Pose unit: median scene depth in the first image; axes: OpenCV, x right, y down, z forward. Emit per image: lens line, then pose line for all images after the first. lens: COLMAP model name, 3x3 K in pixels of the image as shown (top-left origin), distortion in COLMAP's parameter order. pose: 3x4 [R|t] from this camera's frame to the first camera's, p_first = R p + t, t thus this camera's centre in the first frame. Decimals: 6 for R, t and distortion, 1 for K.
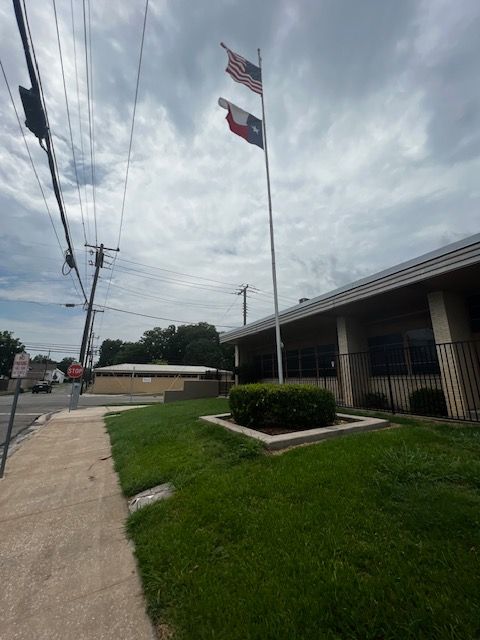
lens RADIAL K [[254.6, 0, 242.1], [0, 254.6, 321.0], [0, 0, 1]] dist [0.000259, 0.000082]
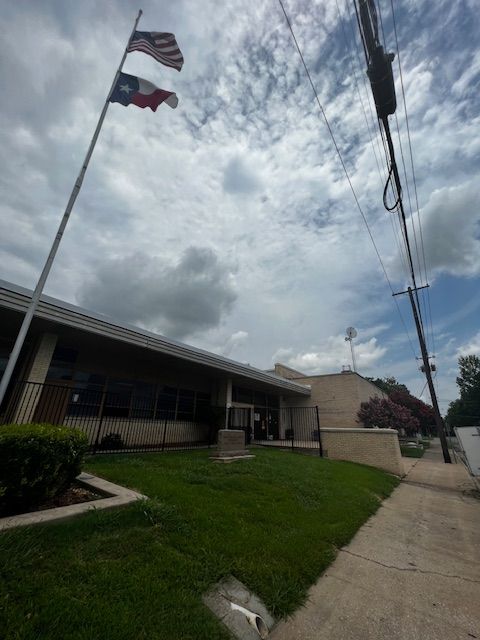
lens RADIAL K [[257.8, 0, 234.8], [0, 257.8, 320.1], [0, 0, 1]] dist [0.001591, 0.000204]
pose [[-0.421000, 0.336015, 0.842527, -0.467513], [-0.239078, 0.854903, -0.460415, 0.142732], [-0.874986, -0.395265, -0.279581, 0.595670]]
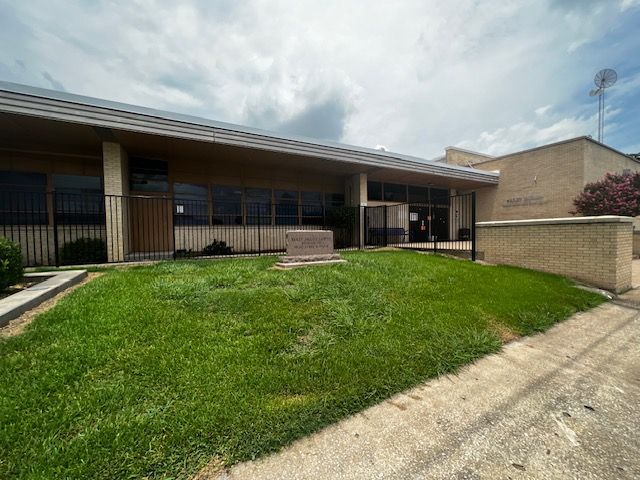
lens RADIAL K [[257.8, 0, 316.1], [0, 257.8, 242.0], [0, 0, 1]] dist [0.001591, 0.000204]
pose [[-0.014508, -0.036229, 0.999238, -0.235153], [-0.214414, 0.976209, 0.032281, 0.054784], [-0.976635, -0.213783, -0.021931, 0.159314]]
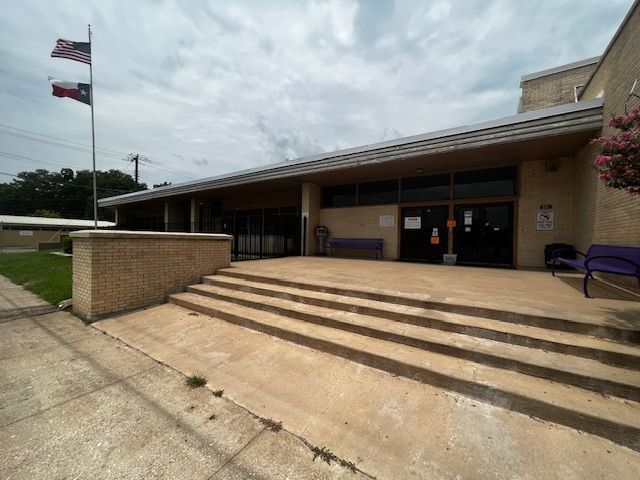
lens RADIAL K [[257.8, 0, 316.1], [0, 257.8, 242.0], [0, 0, 1]] dist [0.001591, 0.000204]
pose [[0.888680, 0.008868, 0.458442, 0.638782], [-0.120488, 0.969194, 0.214816, -0.330642], [-0.442414, -0.246139, 0.862372, -1.400287]]
